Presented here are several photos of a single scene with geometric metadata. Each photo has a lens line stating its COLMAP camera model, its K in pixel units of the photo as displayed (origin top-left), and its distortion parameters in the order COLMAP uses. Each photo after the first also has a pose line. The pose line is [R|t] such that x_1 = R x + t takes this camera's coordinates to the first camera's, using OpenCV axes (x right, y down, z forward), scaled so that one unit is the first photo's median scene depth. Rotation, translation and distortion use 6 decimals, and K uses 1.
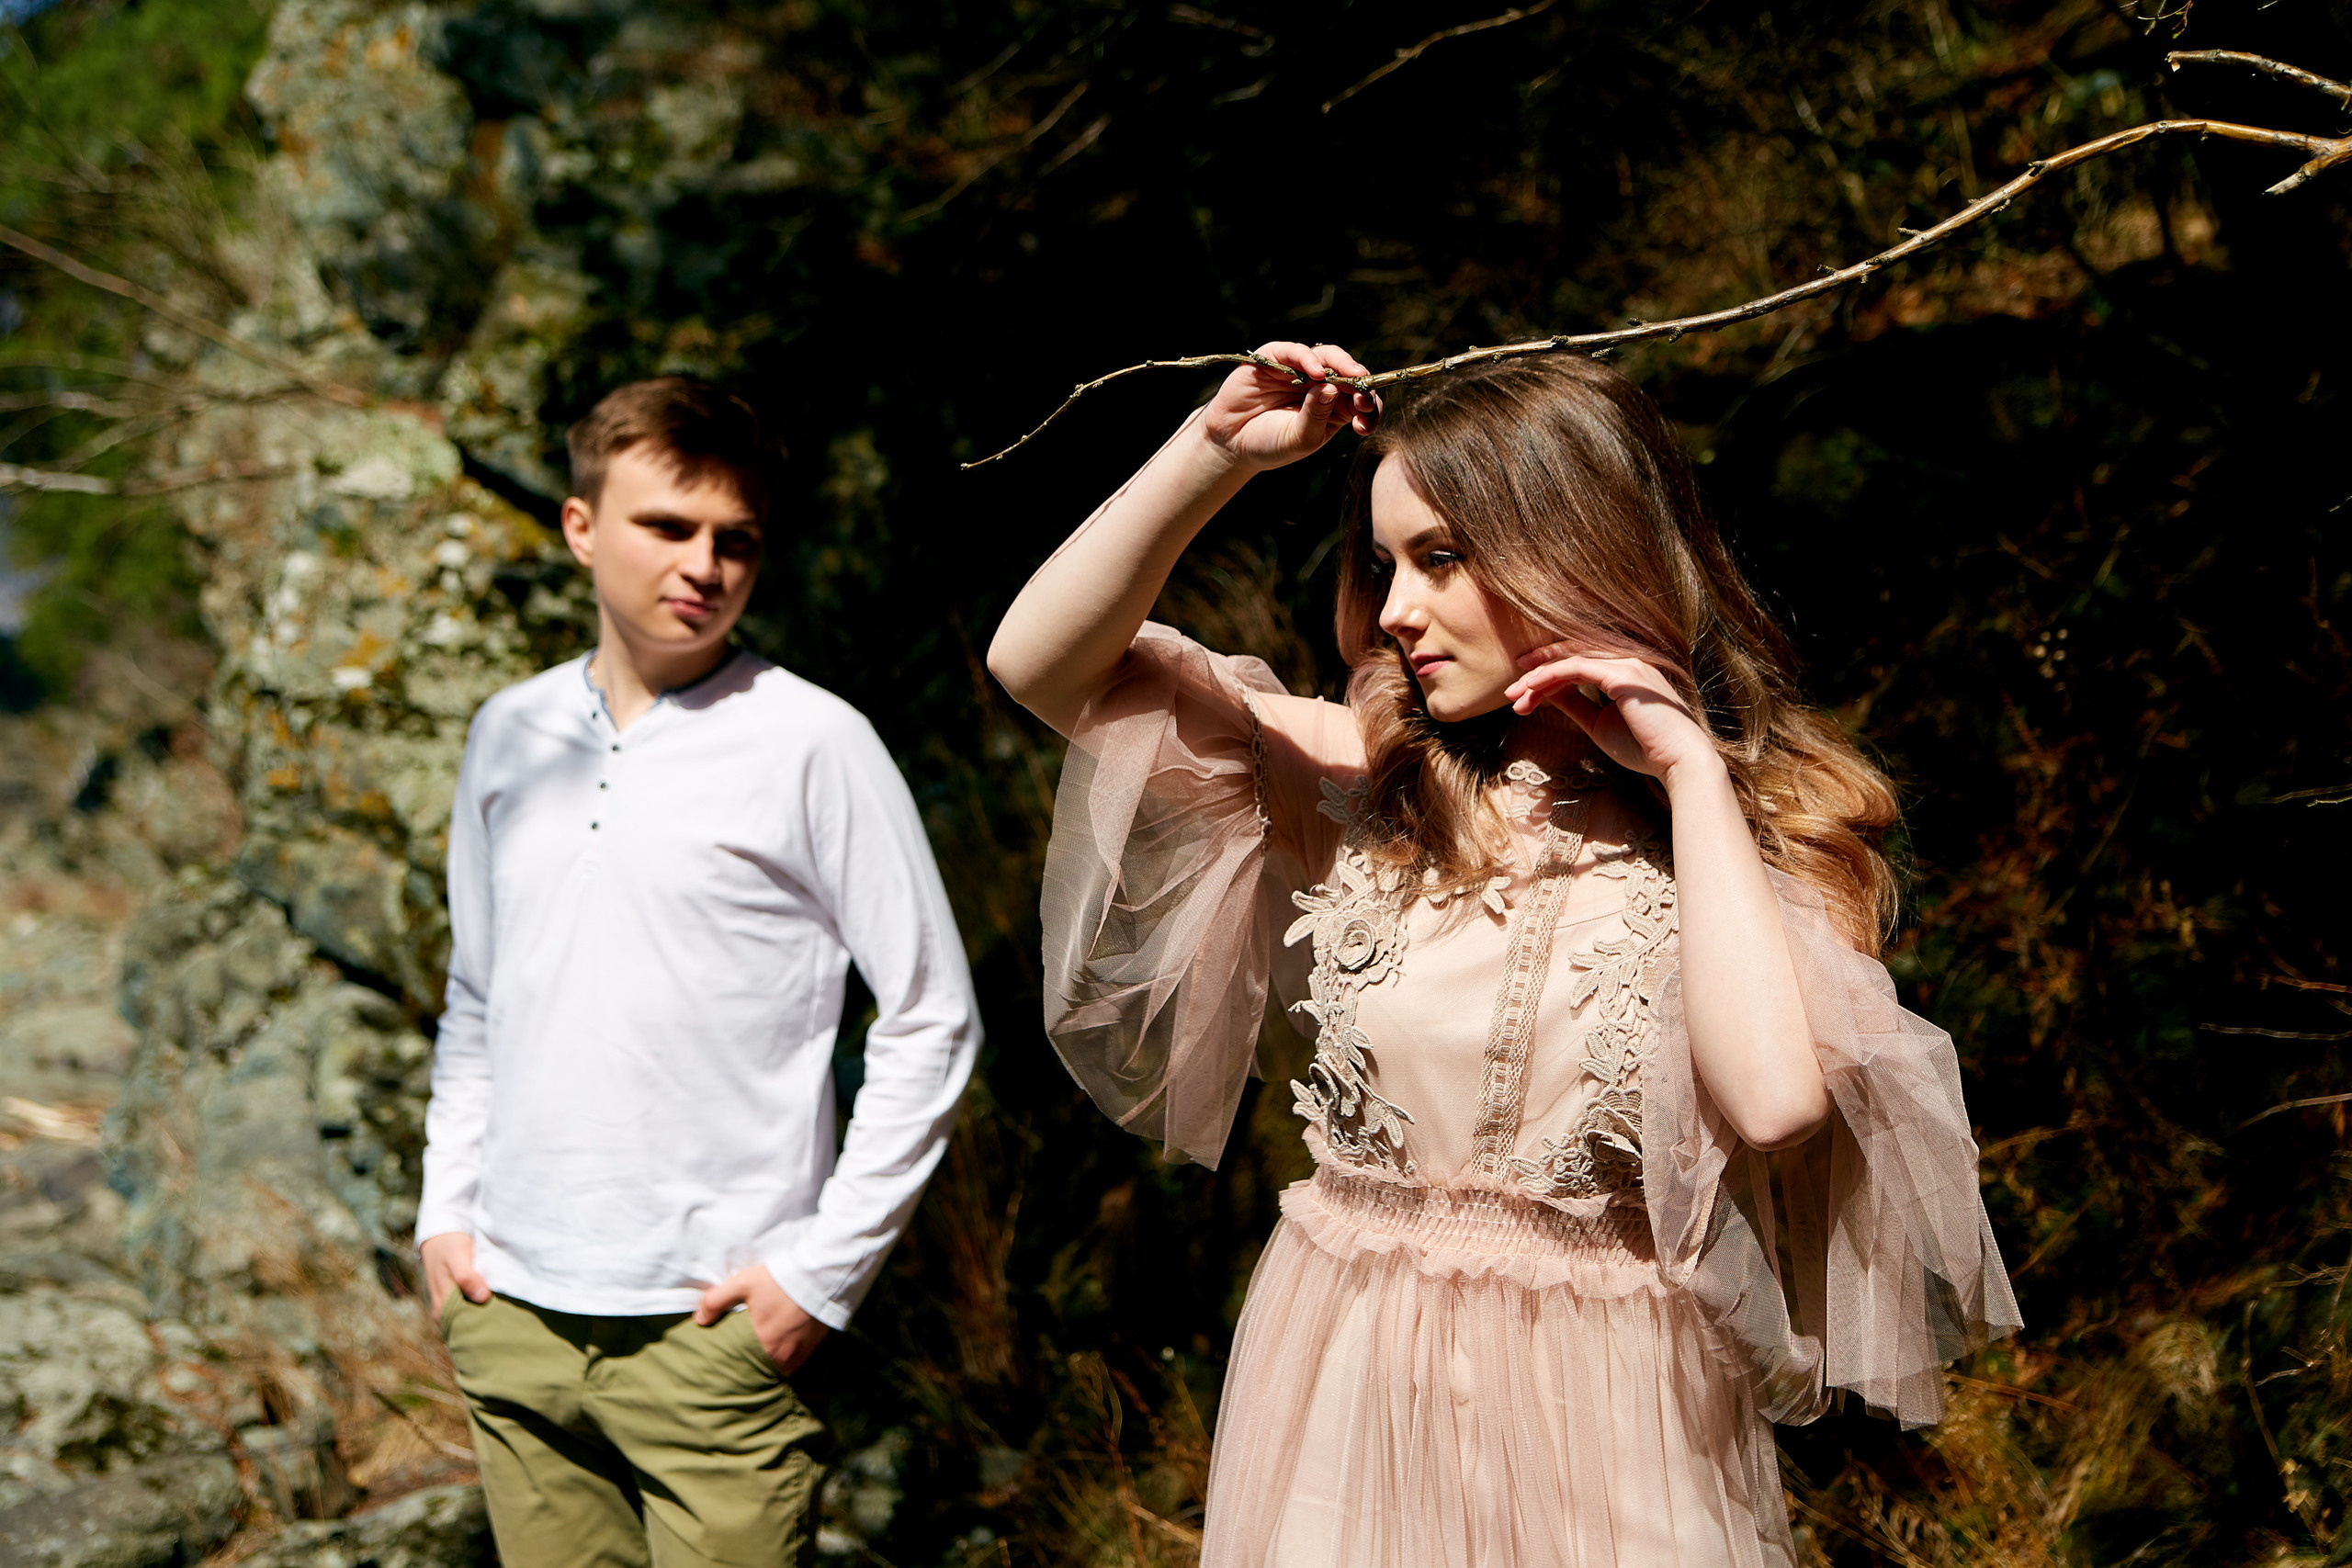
lens RADIAL K [[3726.6, 0, 1176.0], [0, 3726.6, 784.0], [0, 0, 1]] dist [0.300474, -0.011345]
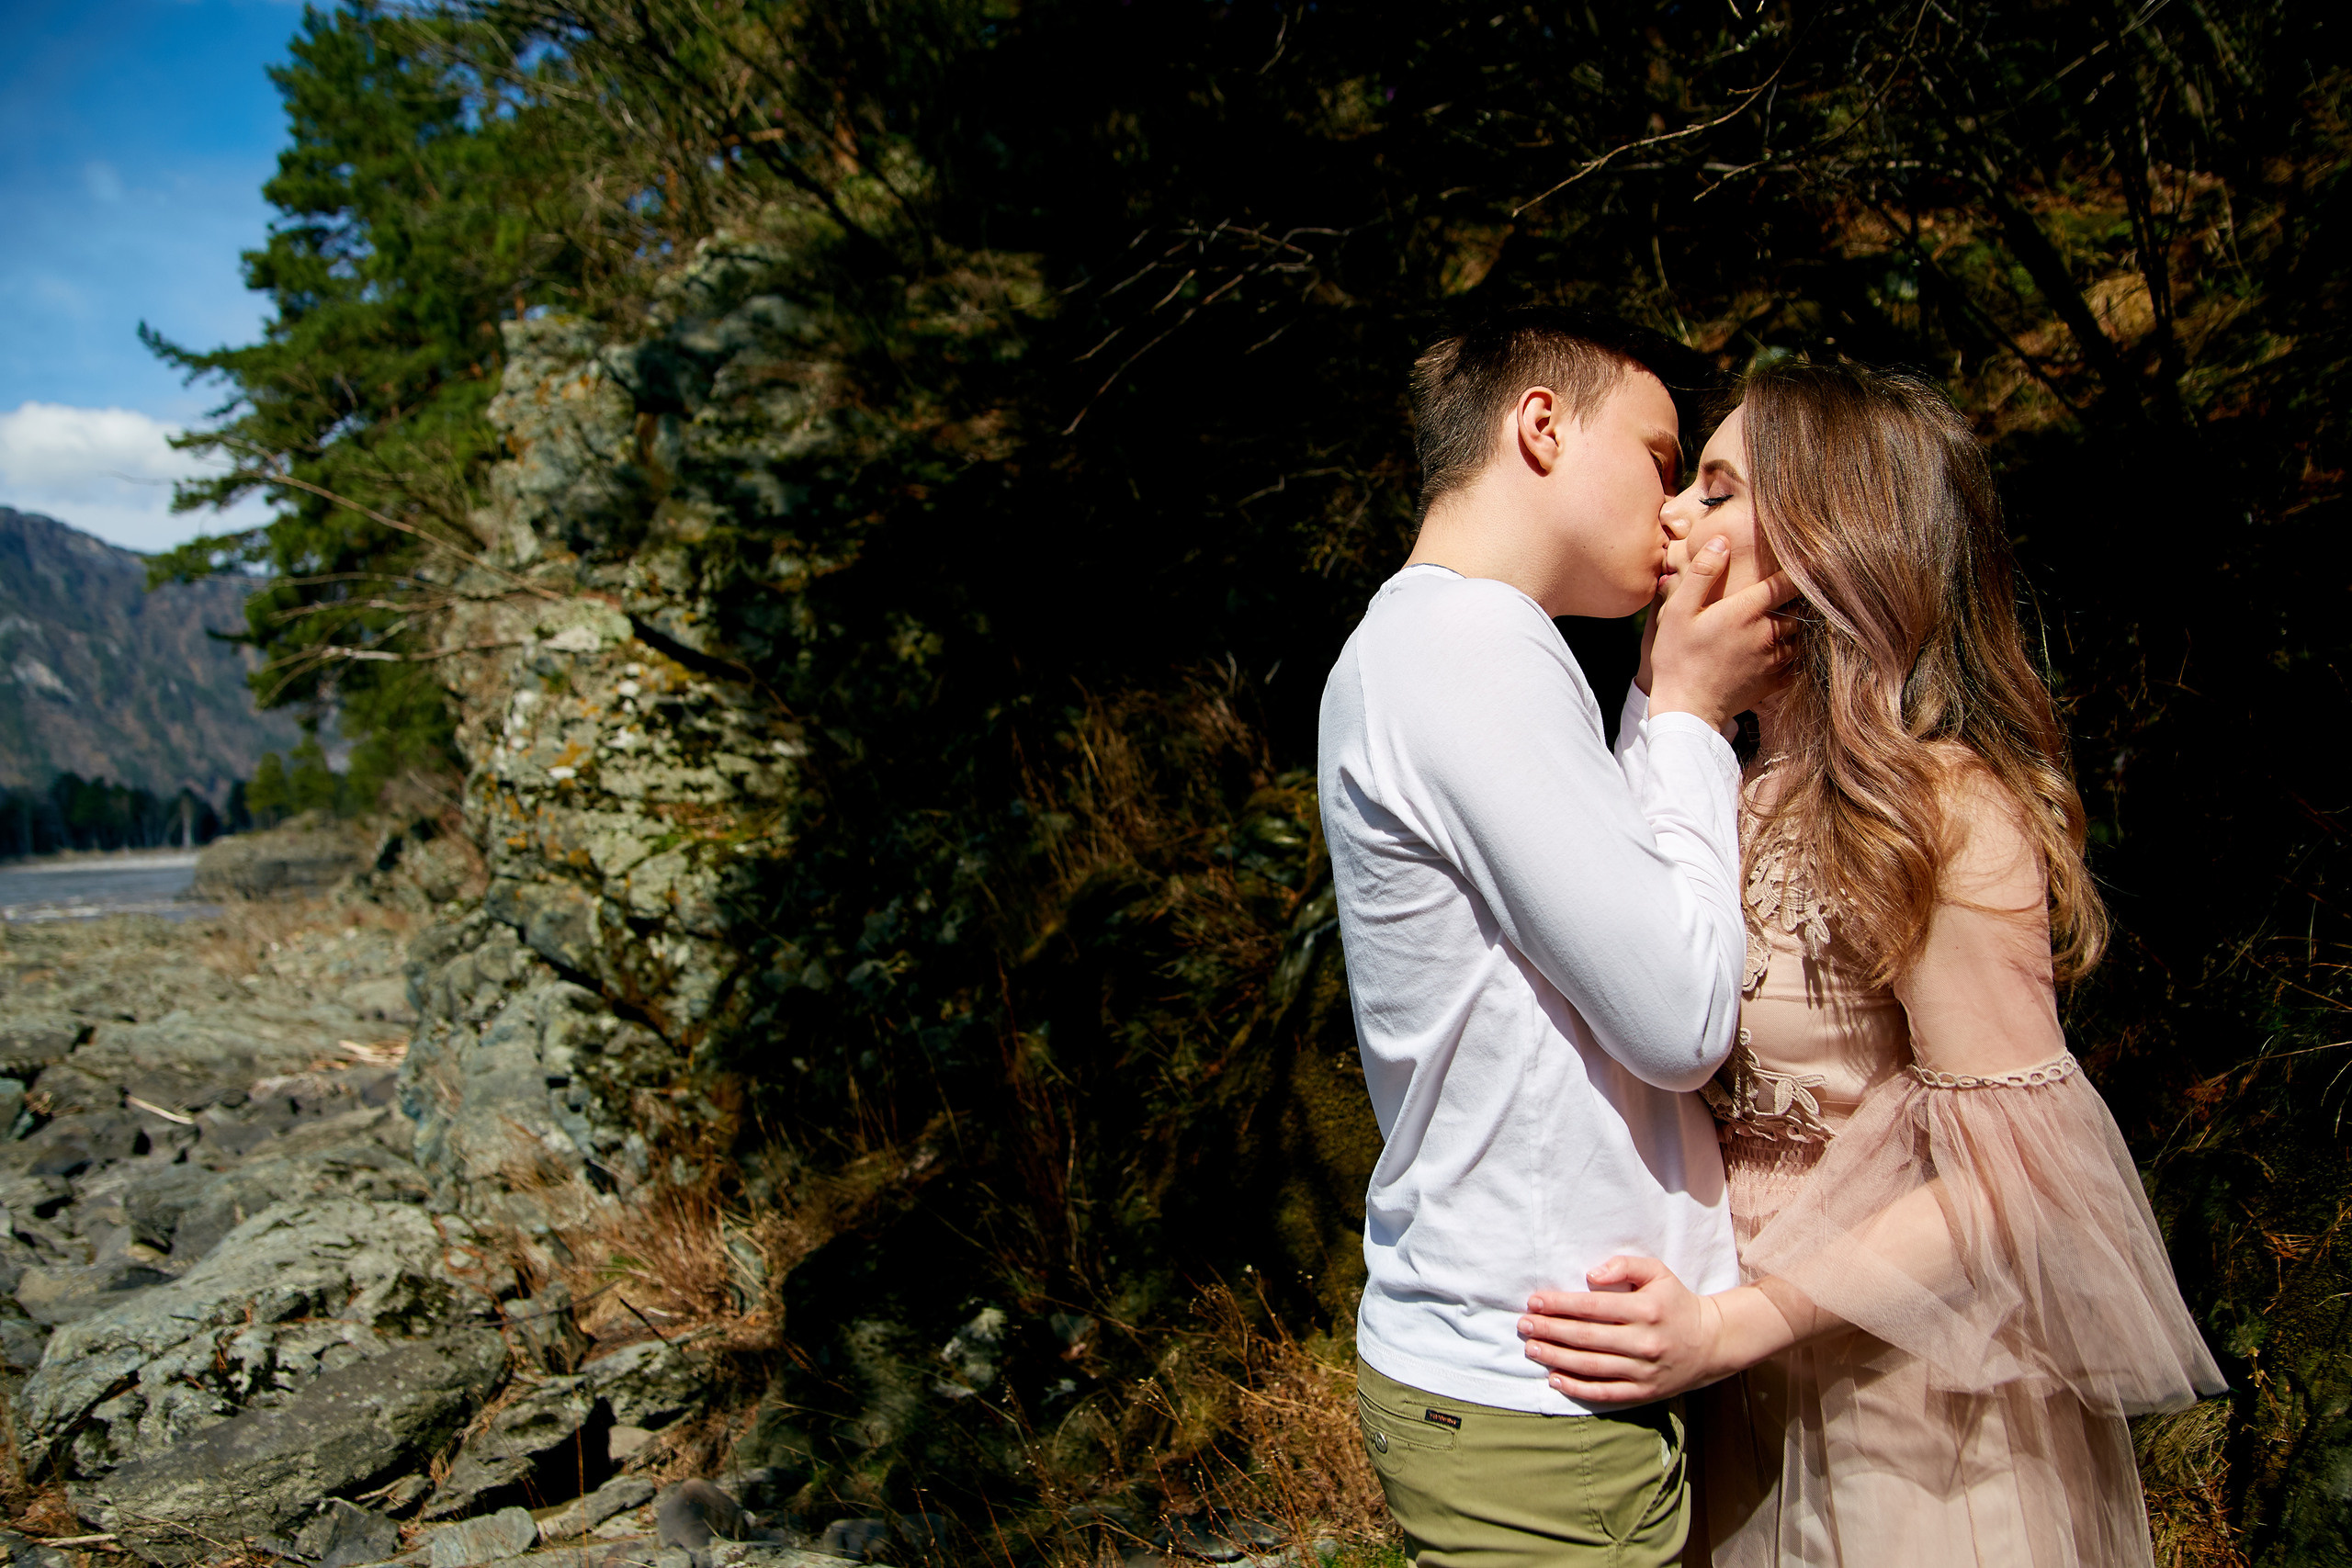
lens RADIAL K [[1940.1, 0, 1176.0], [0, 1940.1, 784.0], [0, 0, 1]] dist [-0.007125, -0.001227]
pose [[0.993779, -0.016529, 0.110133, -0.062453], [0.019777, 0.999399, -0.028465, 0.002752], [-0.109596, 0.030466, 0.993509, 0.217955]]
